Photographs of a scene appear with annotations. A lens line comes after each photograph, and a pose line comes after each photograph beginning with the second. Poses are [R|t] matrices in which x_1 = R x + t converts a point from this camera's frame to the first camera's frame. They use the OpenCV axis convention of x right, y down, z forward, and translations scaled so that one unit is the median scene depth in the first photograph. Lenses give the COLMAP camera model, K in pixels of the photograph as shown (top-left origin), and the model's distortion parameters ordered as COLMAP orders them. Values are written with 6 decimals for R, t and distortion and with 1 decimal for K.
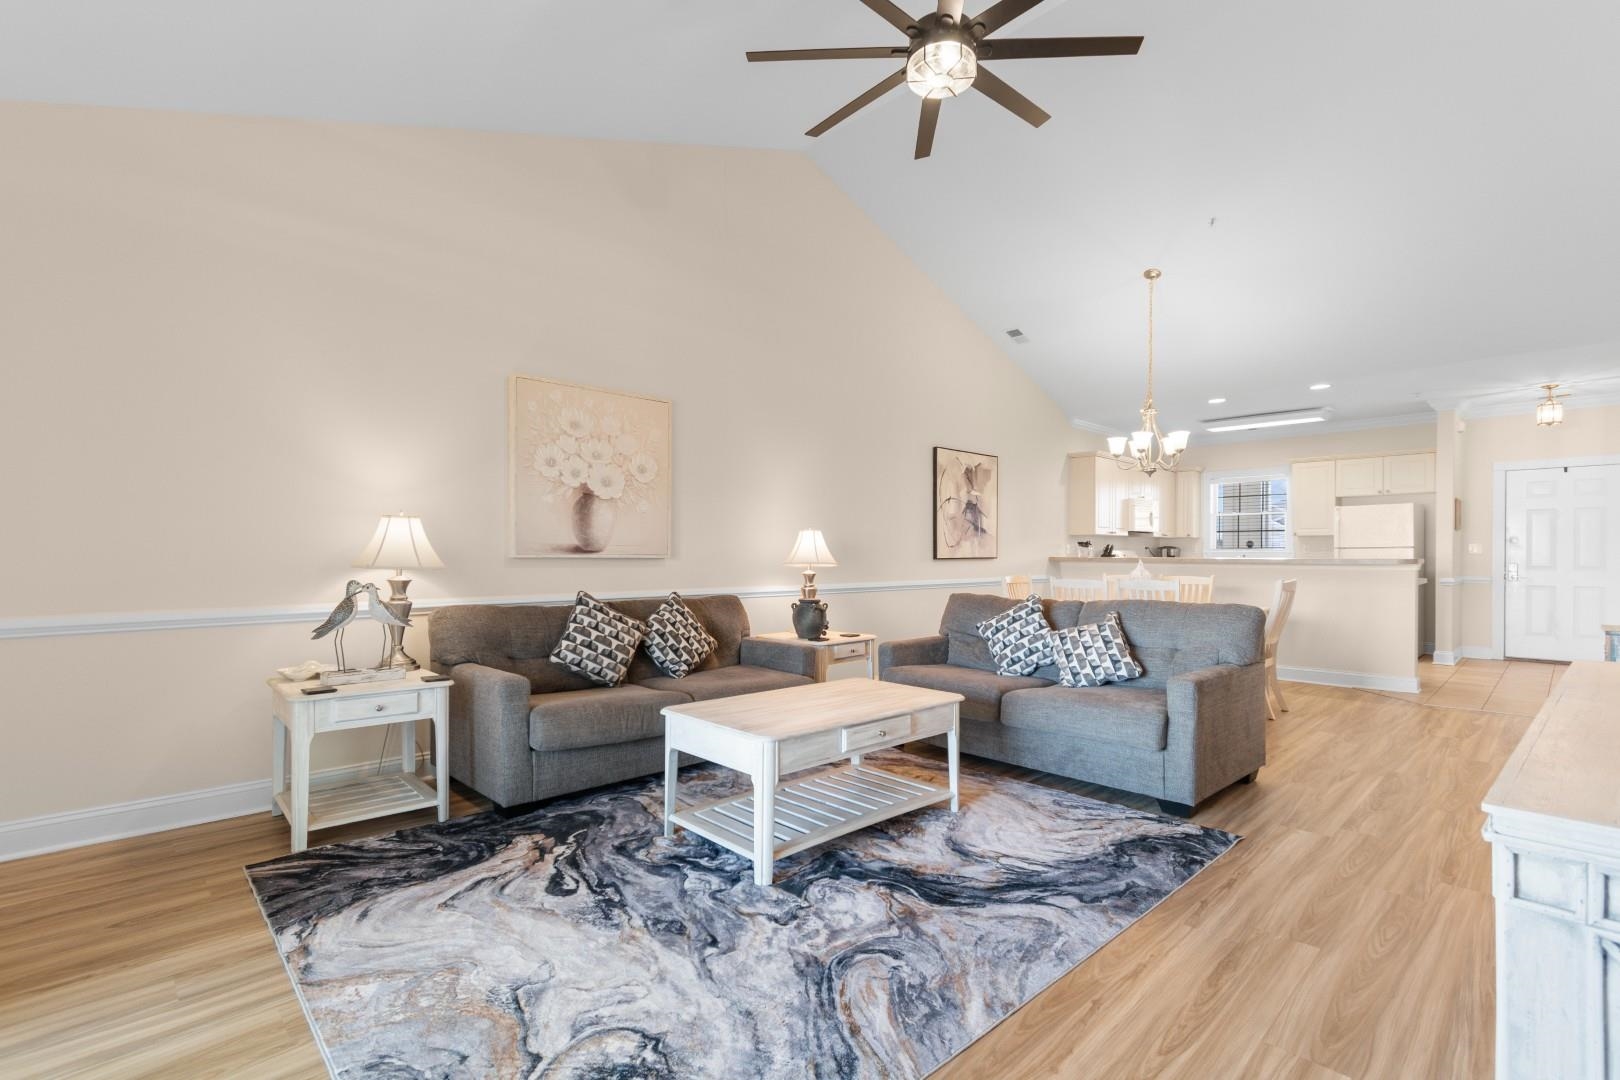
lens RADIAL K [[716.0, 0, 842.0], [0, 716.0, 559.9], [0, 0, 1]] dist [0.009245, -0.003207]
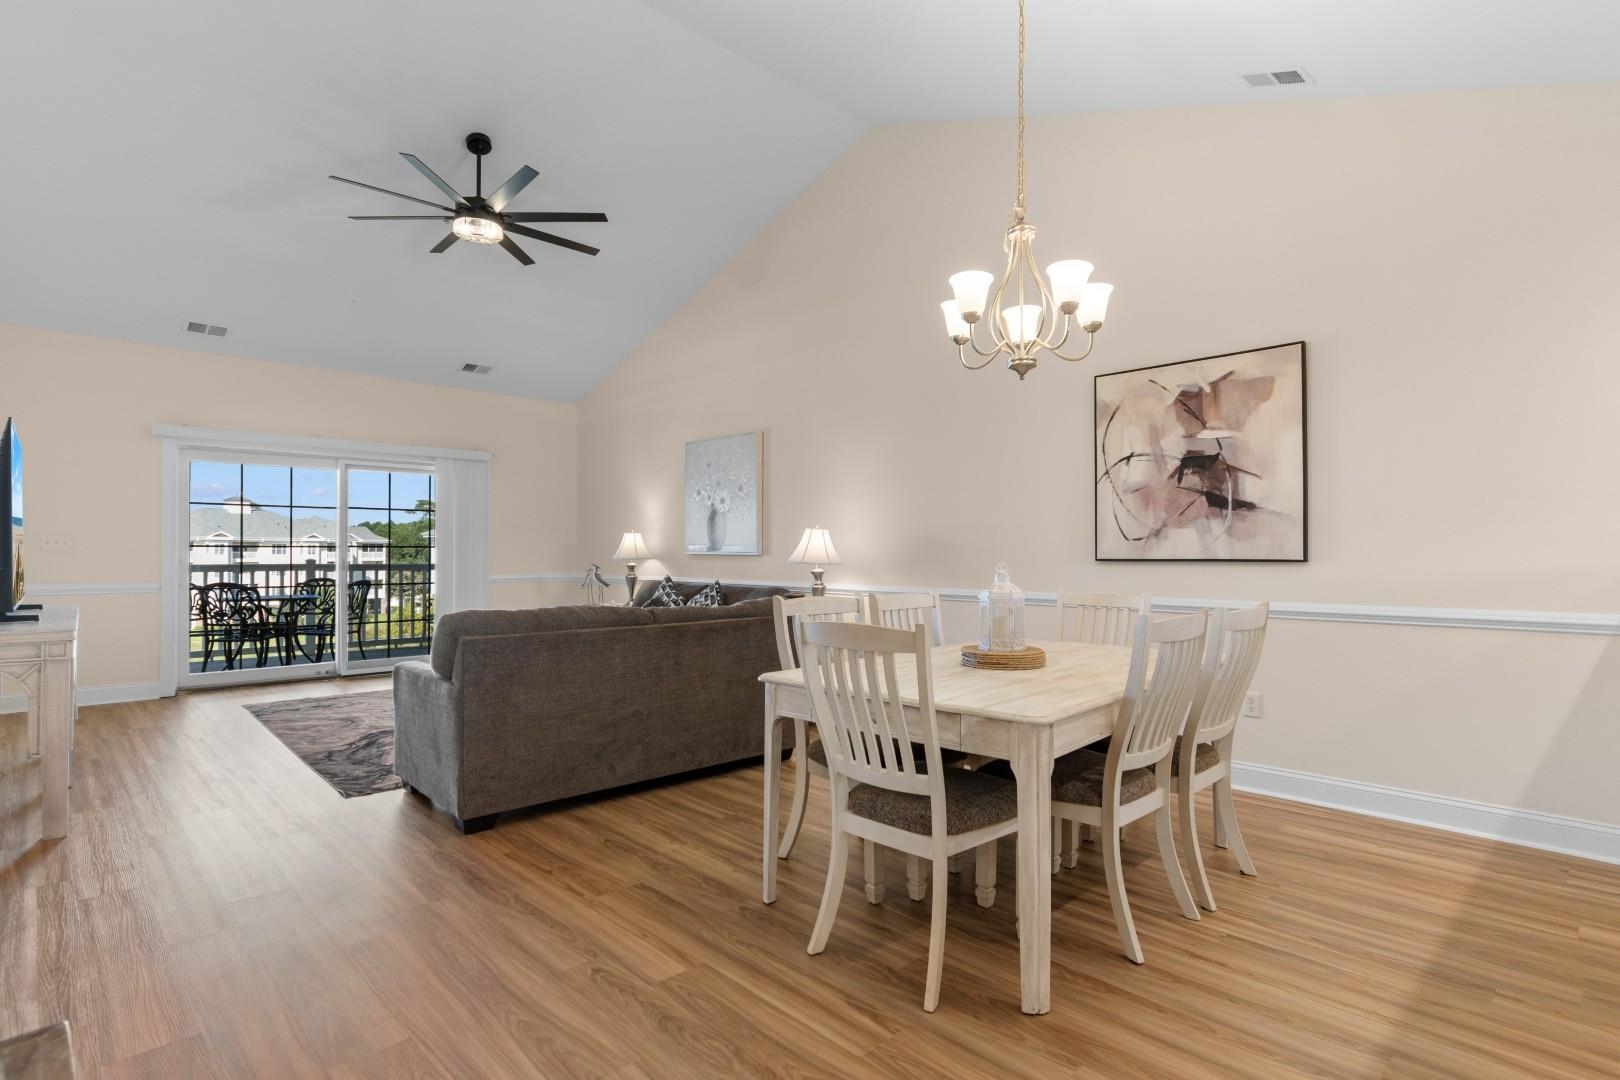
lens RADIAL K [[795.4, 0, 811.4], [0, 795.4, 547.6], [0, 0, 1]] dist [0.011700, -0.006089]
pose [[0.005307, -0.007255, -0.999960, 1.241129], [-0.010490, 0.999918, -0.007311, -0.007259], [0.999931, 0.010529, 0.005230, 1.165857]]
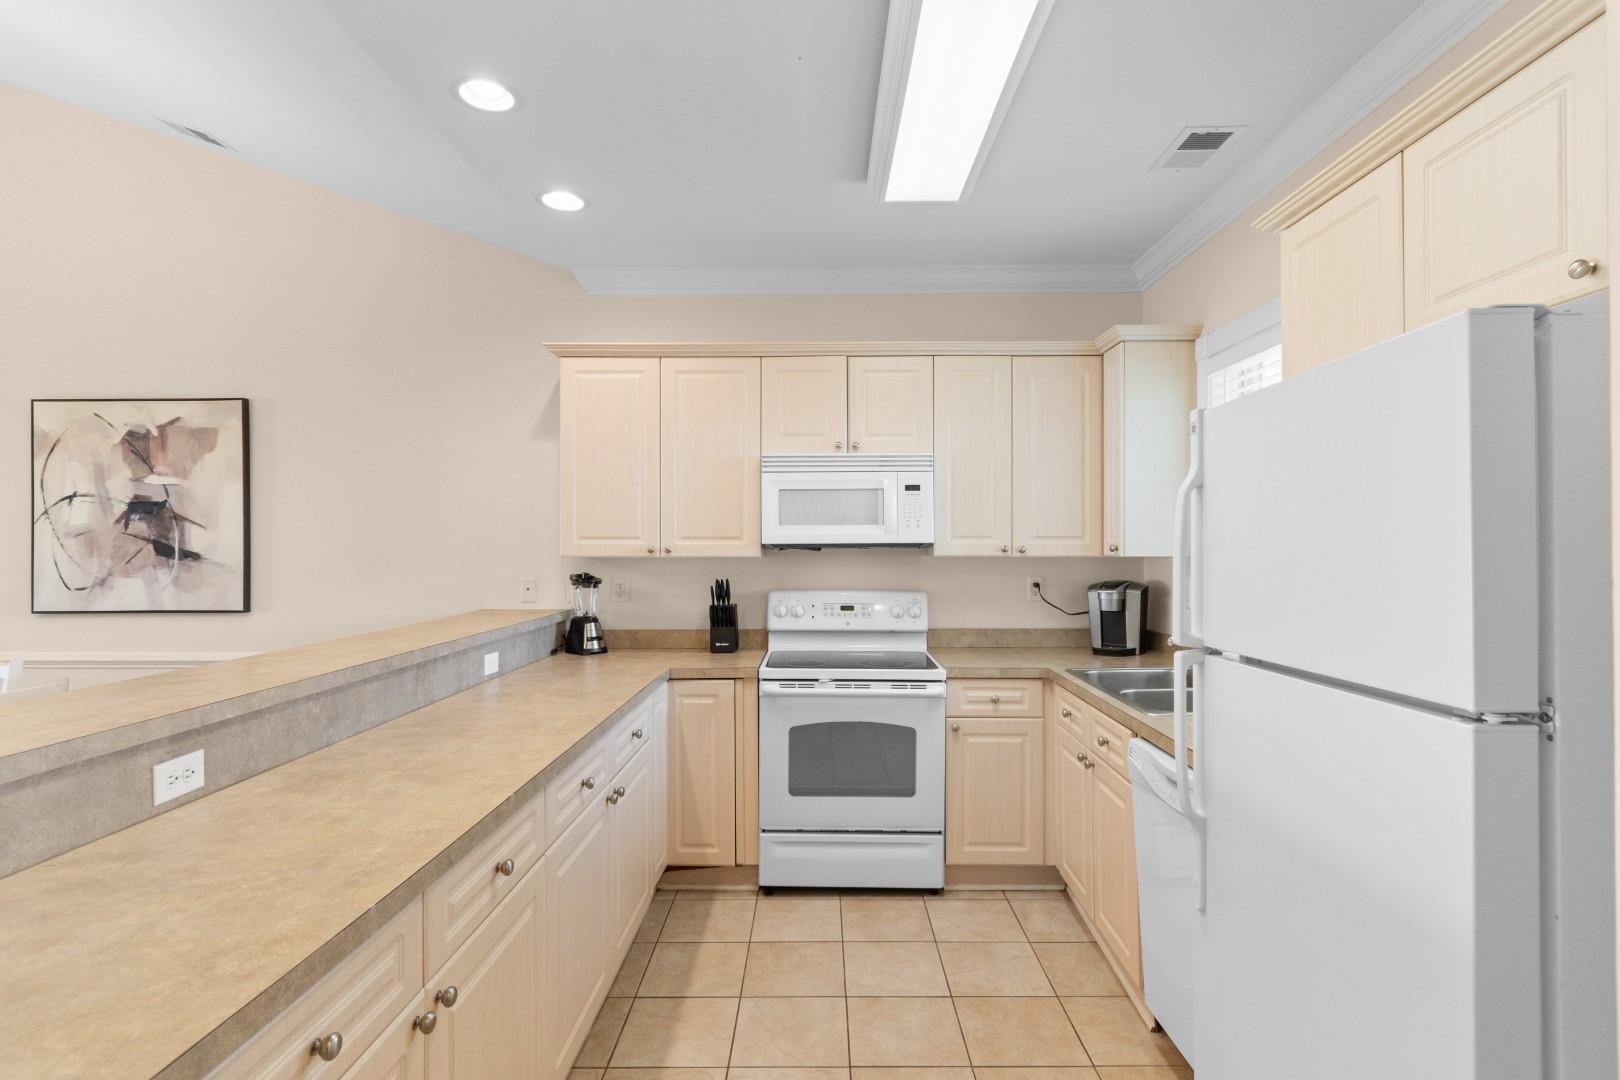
lens RADIAL K [[795.4, 0, 815.0], [0, 795.4, 541.4], [0, 0, 1]] dist [0.011700, -0.006089]
pose [[0.708170, -0.005745, -0.706018, 1.460935], [-0.004365, 0.999912, -0.012514, -0.075558], [0.706028, 0.011944, 0.708083, 1.526322]]
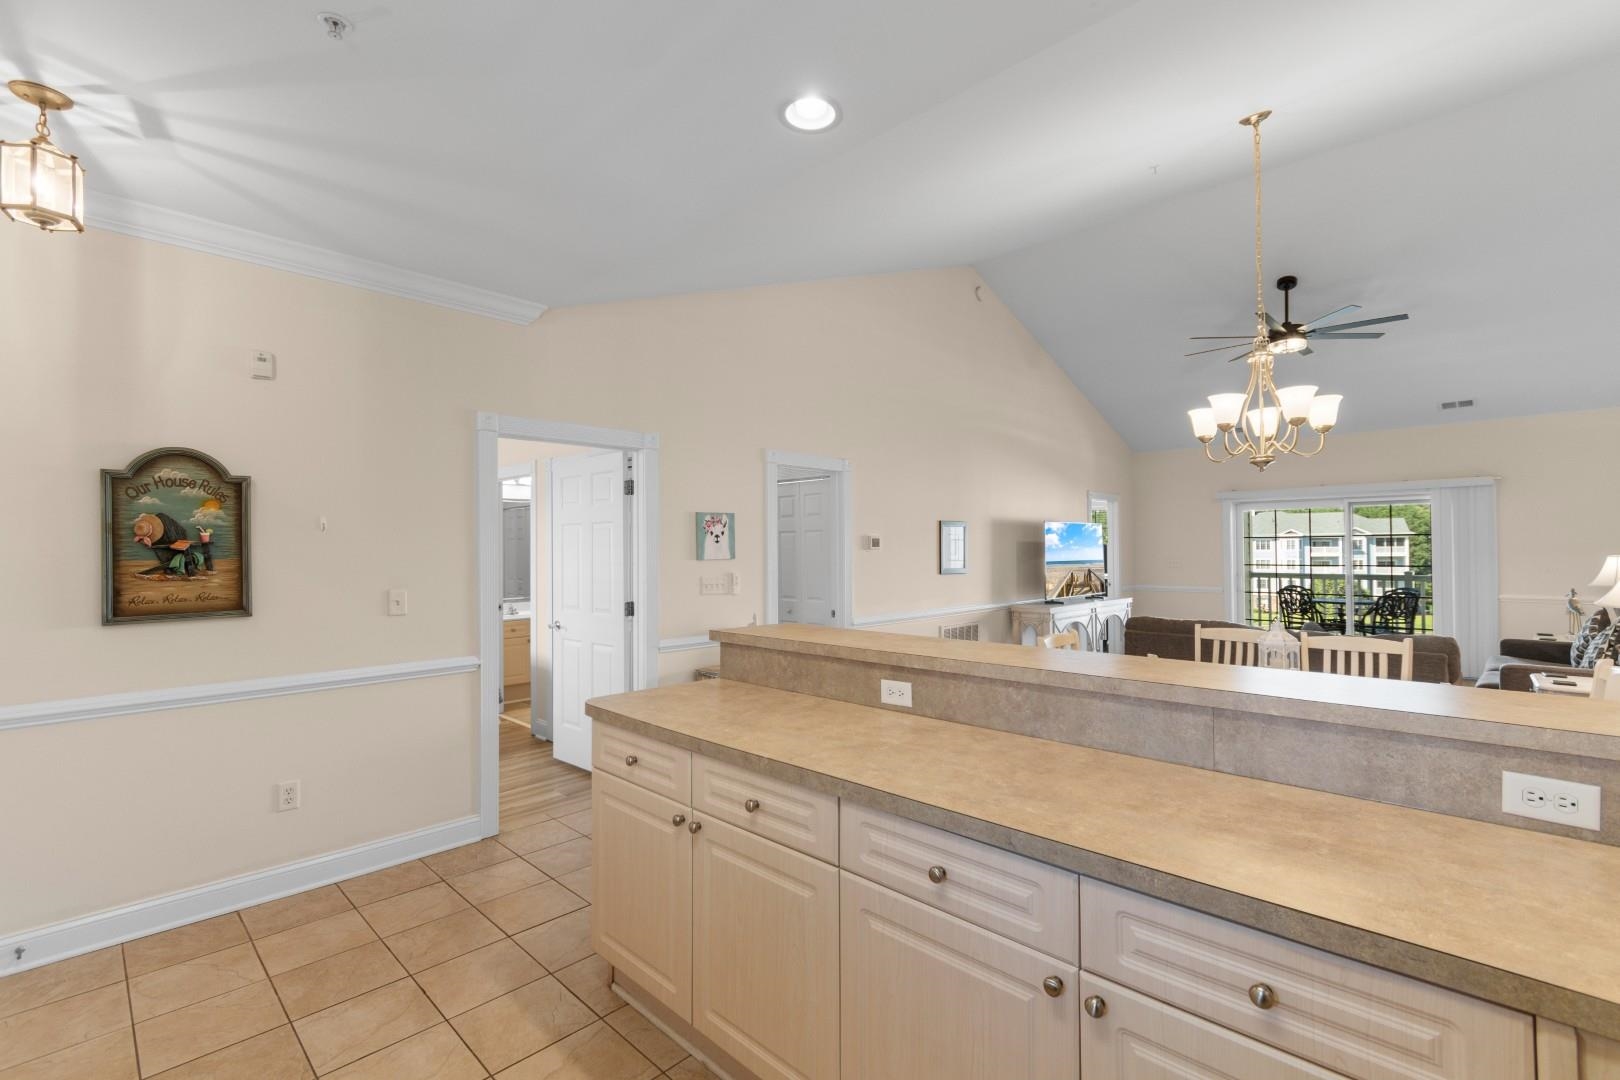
lens RADIAL K [[716.0, 0, 818.7], [0, 716.0, 542.3], [0, 0, 1]] dist [0.009245, -0.003207]
pose [[-0.999402, 0.007285, -0.033802, 1.075093], [0.007304, 0.999973, -0.000437, -0.083748], [0.033798, -0.000684, -0.999428, 2.108022]]
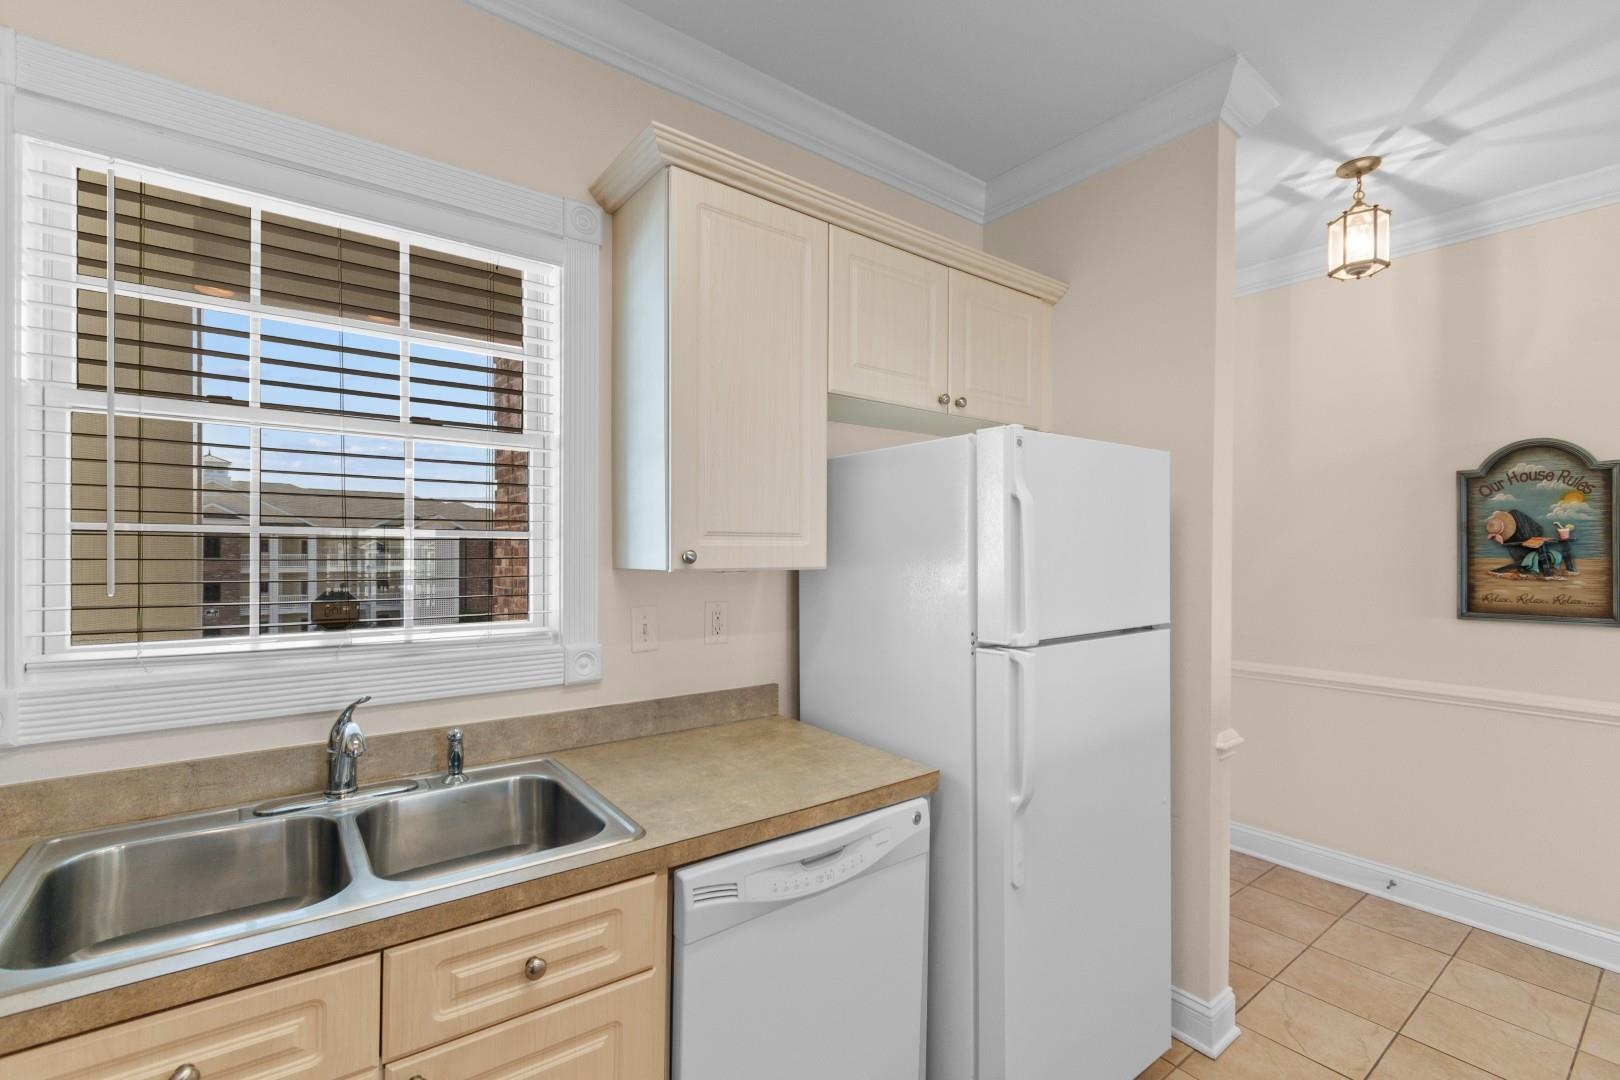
lens RADIAL K [[716.0, 0, 817.9], [0, 716.0, 555.8], [0, 0, 1]] dist [0.009245, -0.003207]
pose [[0.109912, -0.004793, 0.993930, 0.953513], [0.003055, 0.999985, 0.004484, -0.079011], [-0.993937, 0.002544, 0.109925, 1.976563]]
